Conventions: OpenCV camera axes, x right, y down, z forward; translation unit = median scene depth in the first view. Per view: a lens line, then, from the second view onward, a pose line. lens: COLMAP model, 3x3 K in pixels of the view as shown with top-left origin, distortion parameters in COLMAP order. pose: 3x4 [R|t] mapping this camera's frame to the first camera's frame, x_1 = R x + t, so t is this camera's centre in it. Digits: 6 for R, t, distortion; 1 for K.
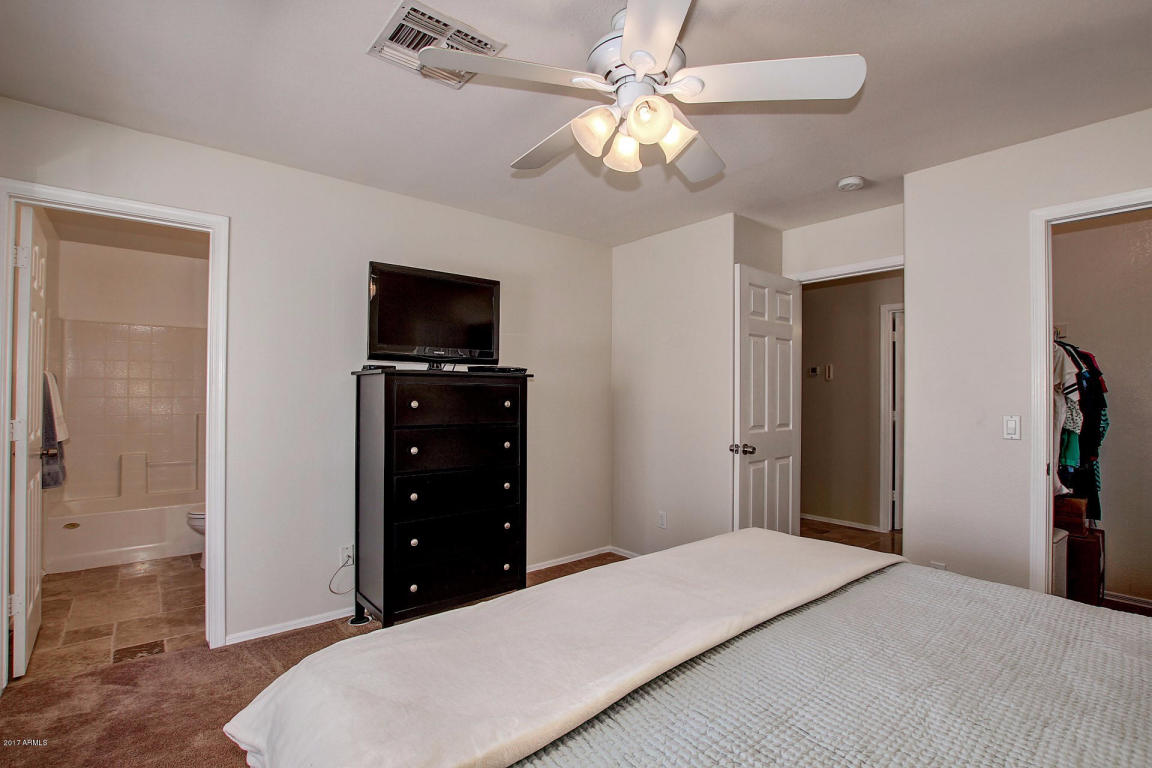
lens RADIAL K [[520.6, 0, 579.0], [0, 520.6, 388.2], [0, 0, 1]] dist [-0.018955, 0.000279]
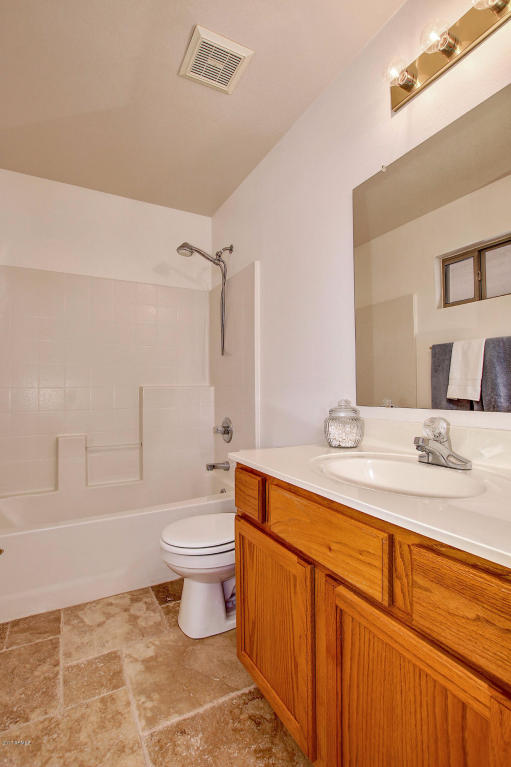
lens RADIAL K [[346.6, 0, 256.0], [0, 346.6, 384.9], [0, 0, 1]] dist [-0.018955, 0.000279]
pose [[0.981073, -0.018521, -0.192749, -0.592006], [0.016554, 0.999793, -0.011810, 0.075078], [0.192928, 0.008396, 0.981177, 0.650447]]
